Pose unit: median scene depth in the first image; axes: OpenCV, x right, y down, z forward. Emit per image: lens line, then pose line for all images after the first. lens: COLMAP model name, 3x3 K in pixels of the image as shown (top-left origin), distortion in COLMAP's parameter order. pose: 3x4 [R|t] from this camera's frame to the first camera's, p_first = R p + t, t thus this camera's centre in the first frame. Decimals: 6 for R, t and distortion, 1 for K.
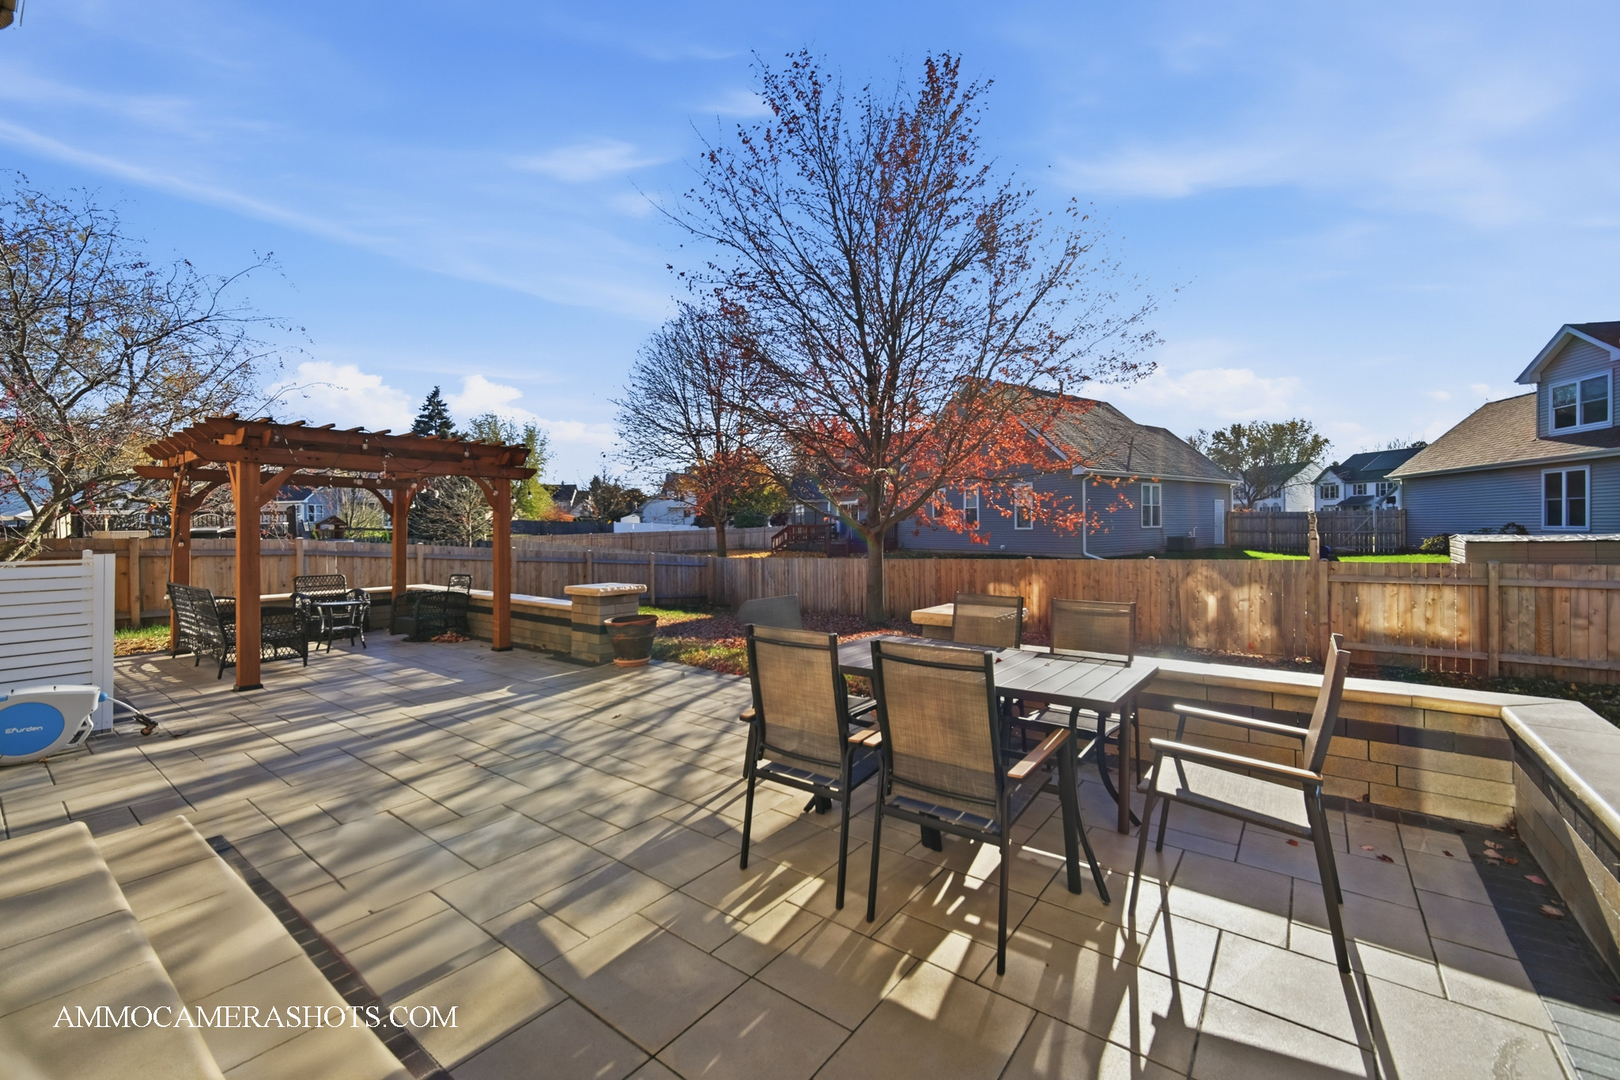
lens RADIAL K [[645.1, 0, 820.6], [0, 645.1, 529.1], [0, 0, 1]] dist [0.000104, -0.000050]
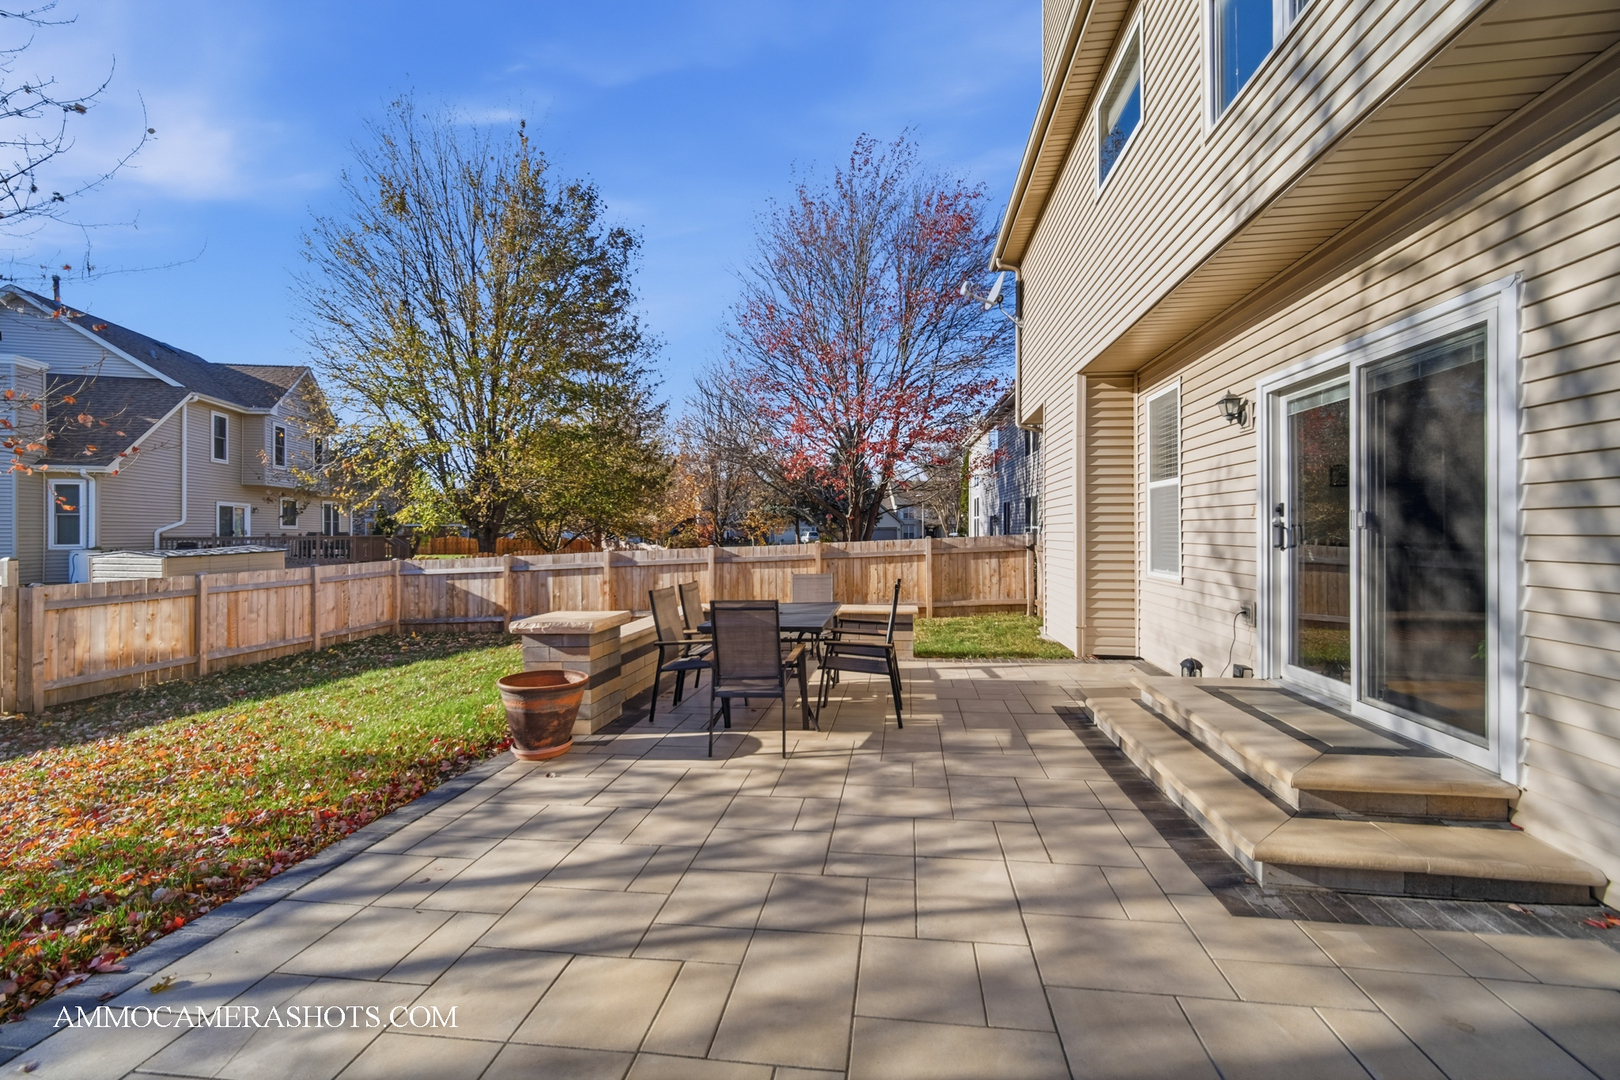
lens RADIAL K [[645.1, 0, 820.0], [0, 645.1, 534.8], [0, 0, 1]] dist [0.000104, -0.000050]
pose [[-0.484676, 0.008631, 0.874651, -0.893910], [0.015220, 0.999883, -0.001433, 0.003899], [-0.874561, 0.012618, -0.484751, 1.179842]]
